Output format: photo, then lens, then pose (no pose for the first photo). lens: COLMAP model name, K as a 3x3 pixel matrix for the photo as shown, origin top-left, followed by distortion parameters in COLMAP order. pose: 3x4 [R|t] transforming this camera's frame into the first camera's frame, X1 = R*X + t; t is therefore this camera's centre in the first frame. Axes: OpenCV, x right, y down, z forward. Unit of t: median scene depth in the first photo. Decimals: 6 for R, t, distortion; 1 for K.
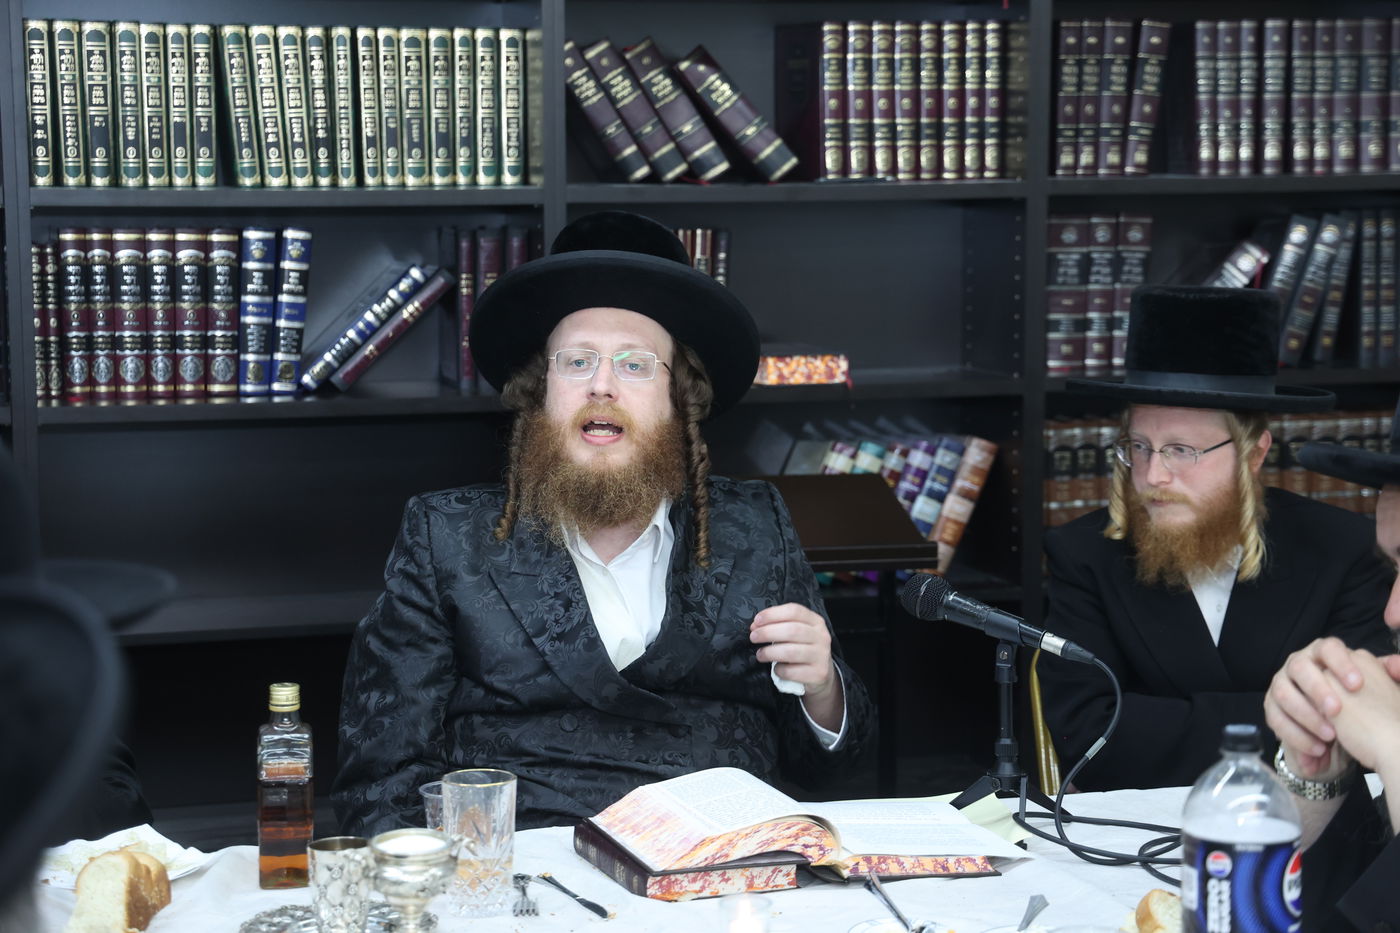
lens RADIAL K [[3295.1, 0, 700.0], [0, 3295.1, 466.5], [0, 0, 1]] dist [0.453573, -0.328022]
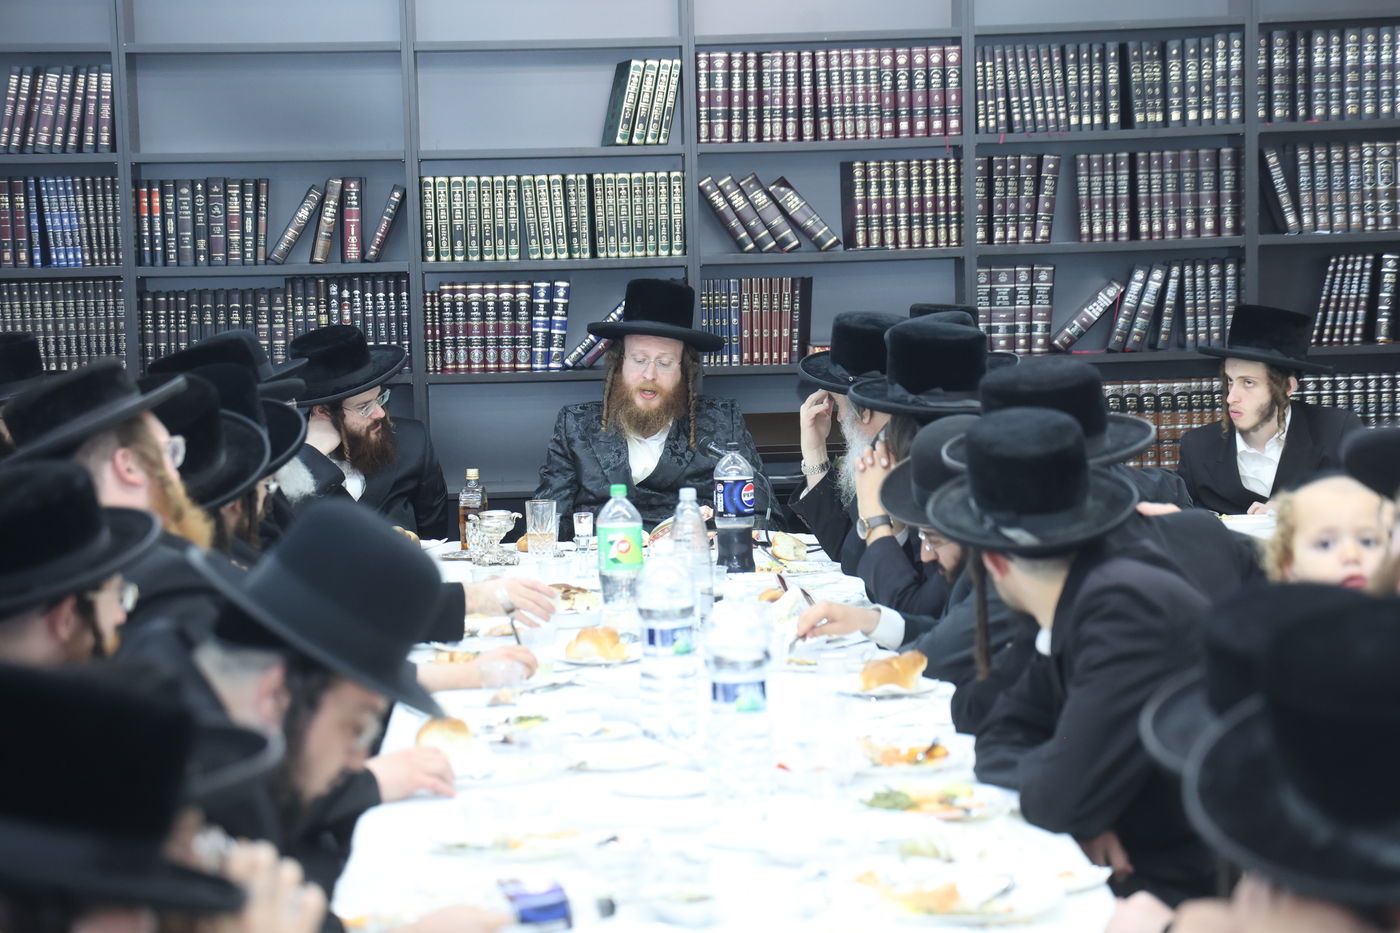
lens RADIAL K [[4235.1, 0, 700.0], [0, 4235.1, 466.5], [0, 0, 1]] dist [0.894219, -0.277902]
pose [[0.953139, -0.007112, -0.302451, 0.666542], [-0.008422, 0.998713, -0.050024, 0.150094], [0.302417, 0.050227, 0.951852, -1.235628]]
